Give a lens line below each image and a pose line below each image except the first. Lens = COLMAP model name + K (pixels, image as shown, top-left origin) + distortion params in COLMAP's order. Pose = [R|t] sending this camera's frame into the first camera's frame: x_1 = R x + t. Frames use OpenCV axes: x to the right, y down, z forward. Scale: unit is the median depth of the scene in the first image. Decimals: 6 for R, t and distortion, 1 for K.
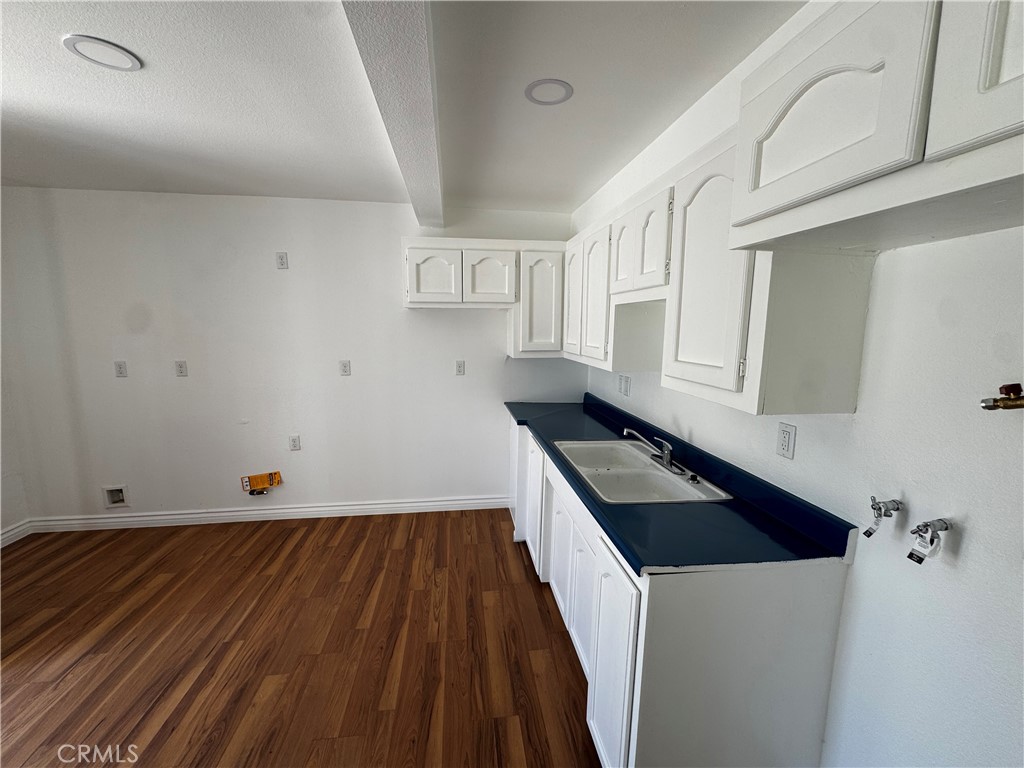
lens RADIAL K [[410.1, 0, 510.8], [0, 410.1, 382.4], [0, 0, 1]] dist [-0.003749, -0.000238]
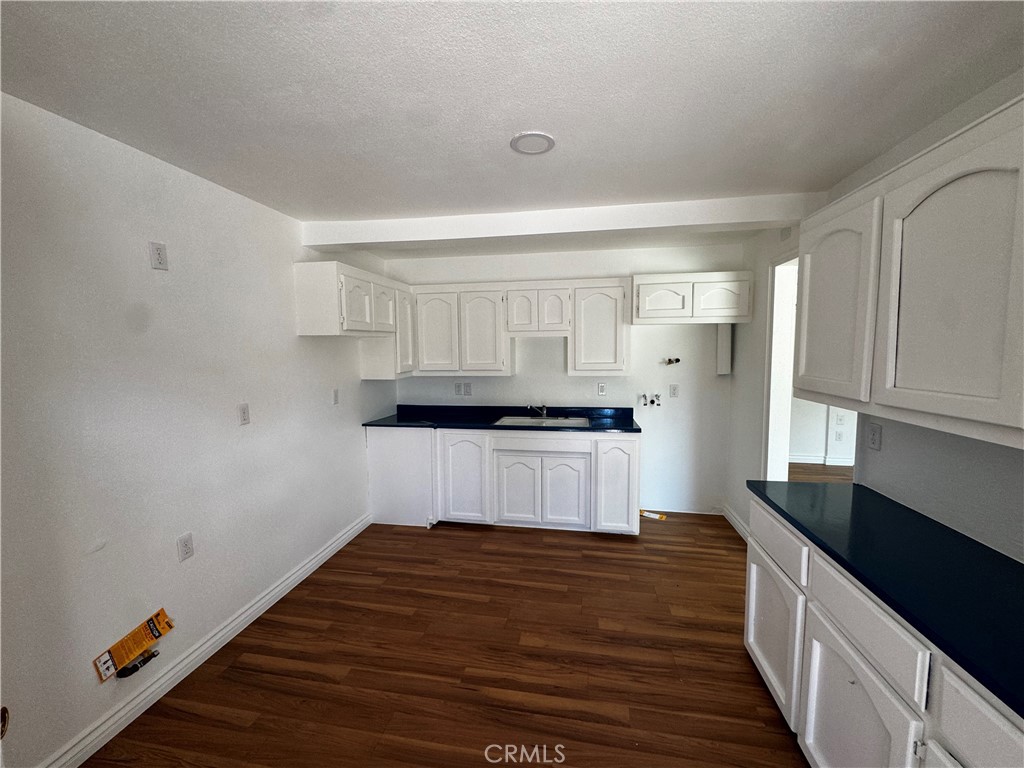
lens RADIAL K [[410.1, 0, 515.0], [0, 410.1, 382.6], [0, 0, 1]] dist [-0.003749, -0.000238]
pose [[0.301755, -0.095464, 0.948594, -1.040612], [0.147952, 0.987609, 0.052326, -0.062820], [-0.941836, 0.124556, 0.312140, 0.339488]]
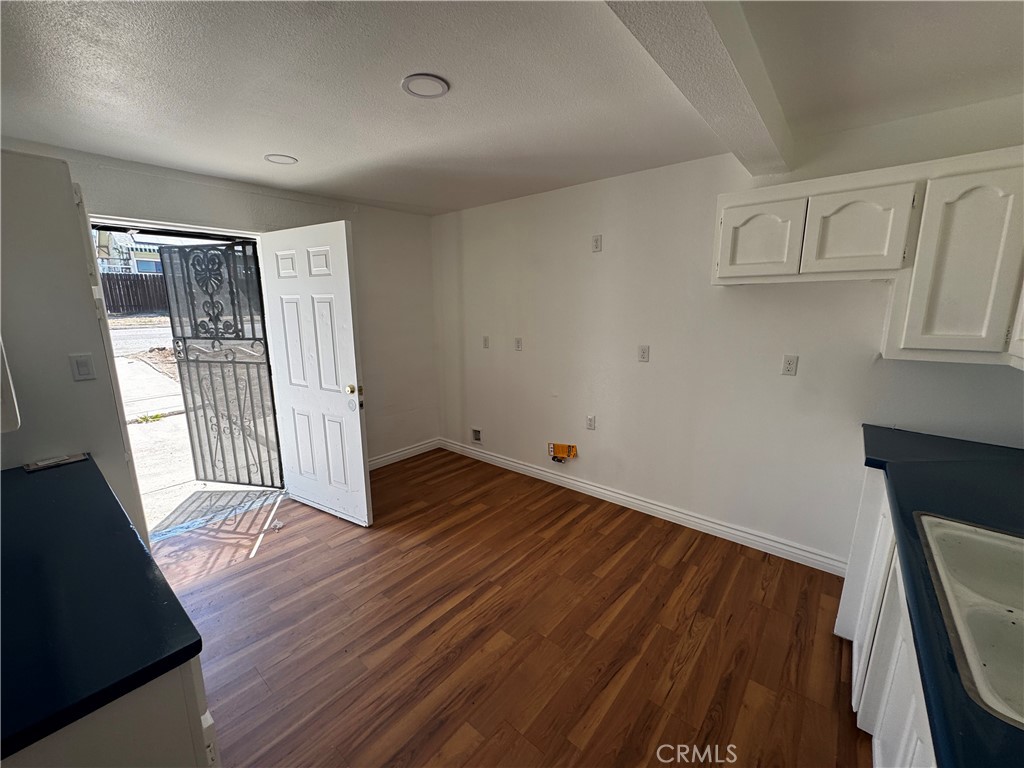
lens RADIAL K [[410.1, 0, 511.9], [0, 410.1, 382.2], [0, 0, 1]] dist [-0.003749, -0.000238]
pose [[0.674316, 0.126163, -0.727586, 0.087511], [-0.092638, 0.991966, 0.086152, -0.025920], [0.732609, 0.009308, 0.680586, 0.165185]]
